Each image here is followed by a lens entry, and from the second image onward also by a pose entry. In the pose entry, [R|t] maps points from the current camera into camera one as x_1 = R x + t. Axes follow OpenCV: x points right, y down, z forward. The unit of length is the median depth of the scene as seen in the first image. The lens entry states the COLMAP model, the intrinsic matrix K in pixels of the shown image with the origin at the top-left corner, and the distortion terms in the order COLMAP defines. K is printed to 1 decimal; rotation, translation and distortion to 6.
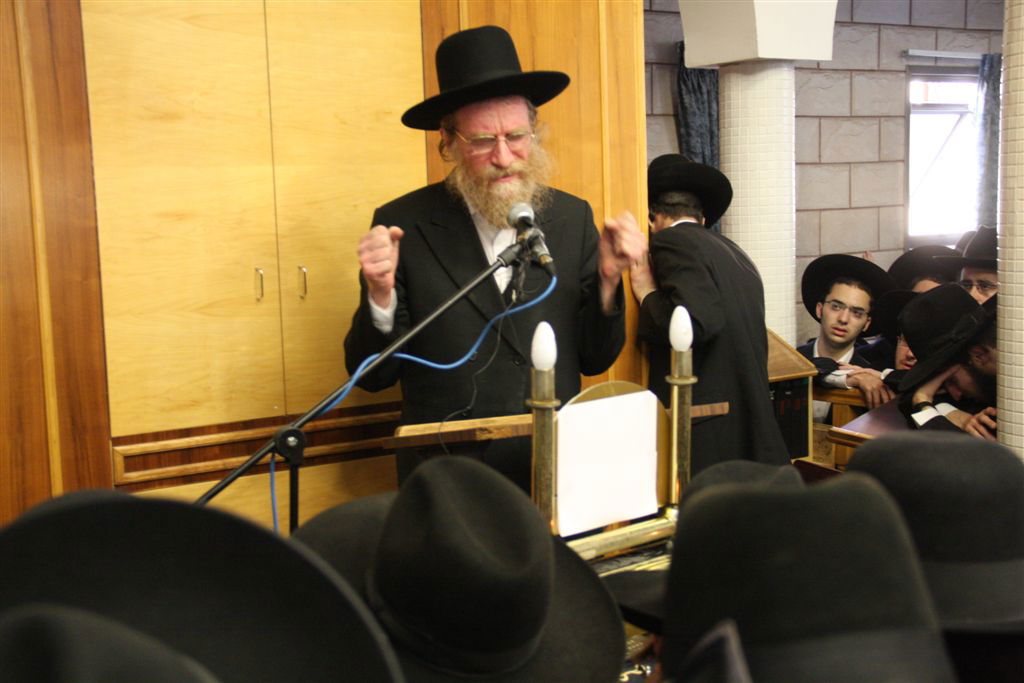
lens RADIAL K [[1406.0, 0, 512.0], [0, 1406.0, 341.5], [0, 0, 1]] dist [0.099196, 0.056257]
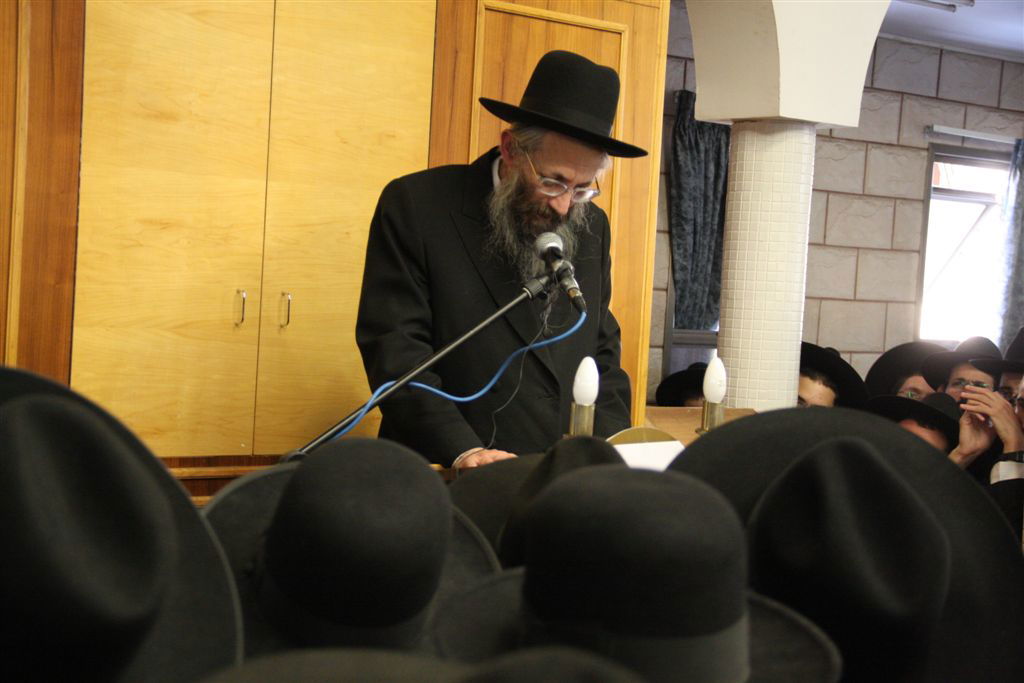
lens RADIAL K [[1845.9, 0, 512.0], [0, 1845.9, 341.5], [0, 0, 1]] dist [0.261231, -0.177950]
pose [[0.993532, 0.088003, 0.071767, -0.088575], [-0.083090, 0.994165, -0.068794, 0.048896], [-0.077402, 0.062385, 0.995046, -0.204135]]
